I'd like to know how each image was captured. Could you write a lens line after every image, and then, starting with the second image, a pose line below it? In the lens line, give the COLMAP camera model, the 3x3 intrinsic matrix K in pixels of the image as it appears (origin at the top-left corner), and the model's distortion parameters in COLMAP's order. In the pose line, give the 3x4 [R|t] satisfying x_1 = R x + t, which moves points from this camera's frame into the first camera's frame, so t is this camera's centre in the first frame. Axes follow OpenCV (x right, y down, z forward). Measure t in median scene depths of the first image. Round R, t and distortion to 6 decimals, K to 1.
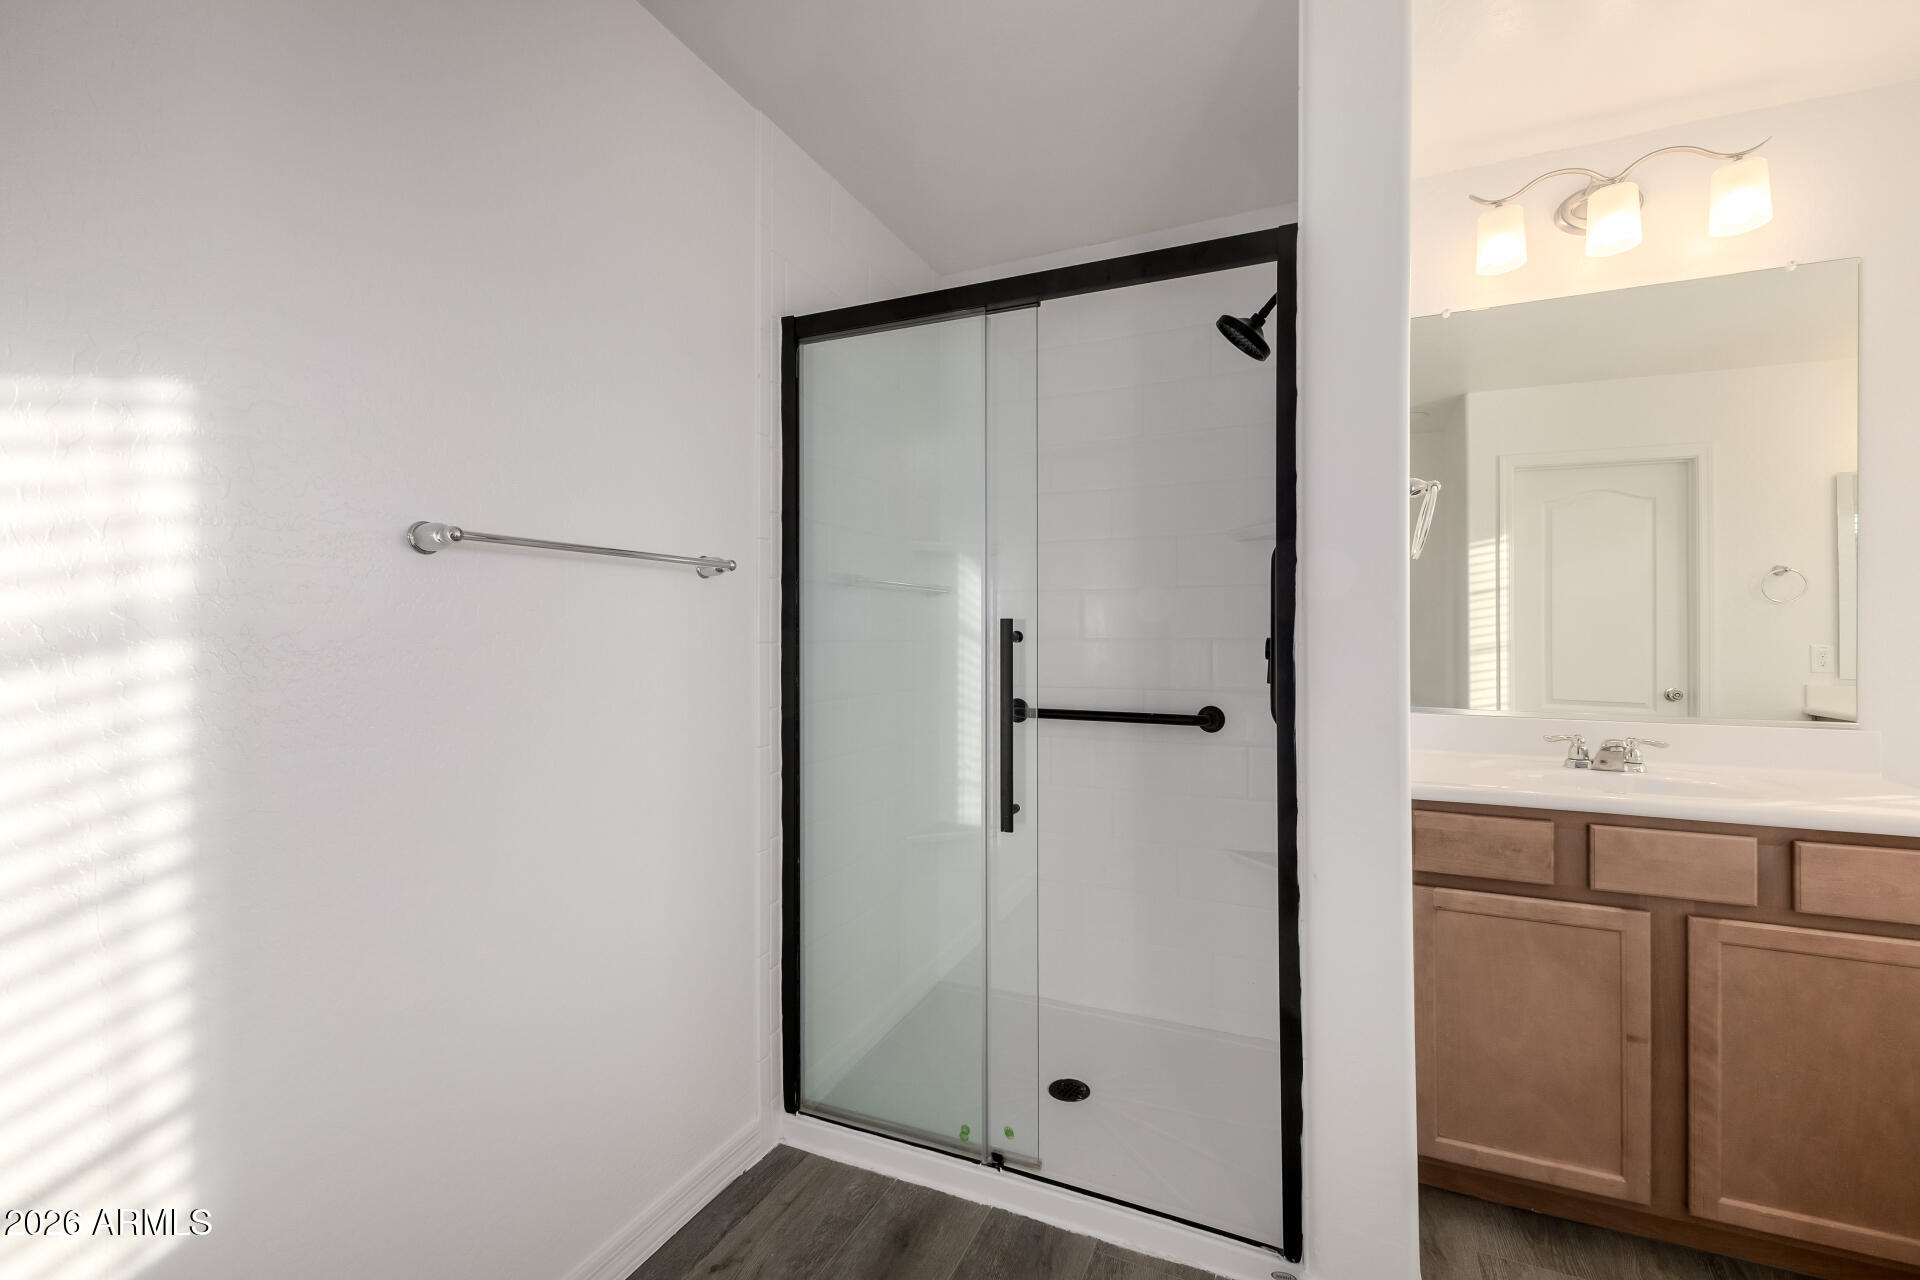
lens RADIAL K [[835.2, 0, 949.4], [0, 835.2, 626.6], [0, 0, 1]] dist [0.015604, -0.002586]
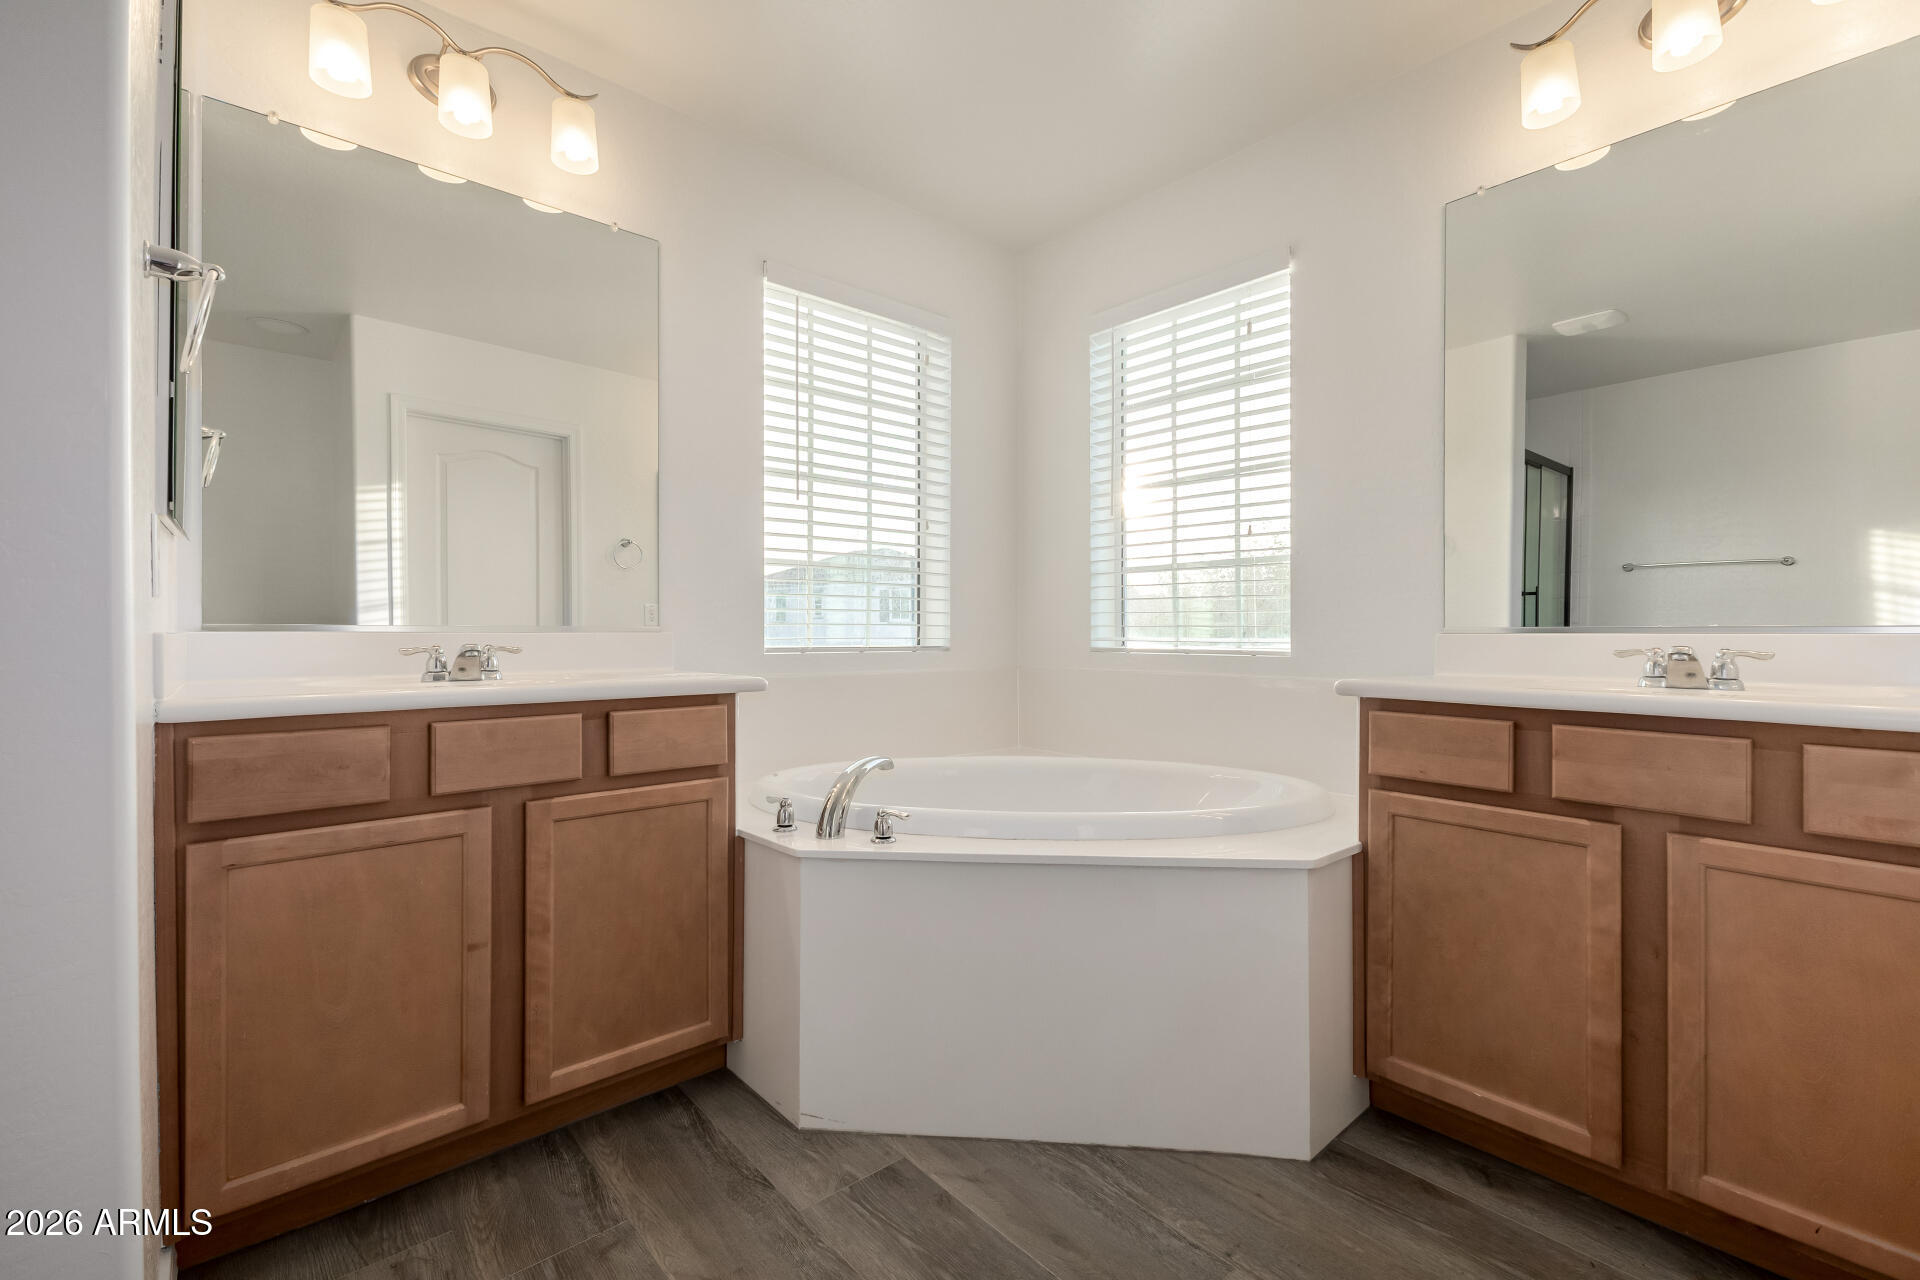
lens RADIAL K [[835.2, 0, 967.1], [0, 835.2, 628.9], [0, 0, 1]] dist [0.015604, -0.002586]
pose [[0.410271, 0.000003, 0.911964, 0.179102], [0.003404, 0.999993, -0.001534, 0.133555], [-0.911957, 0.003734, 0.410268, 0.119980]]
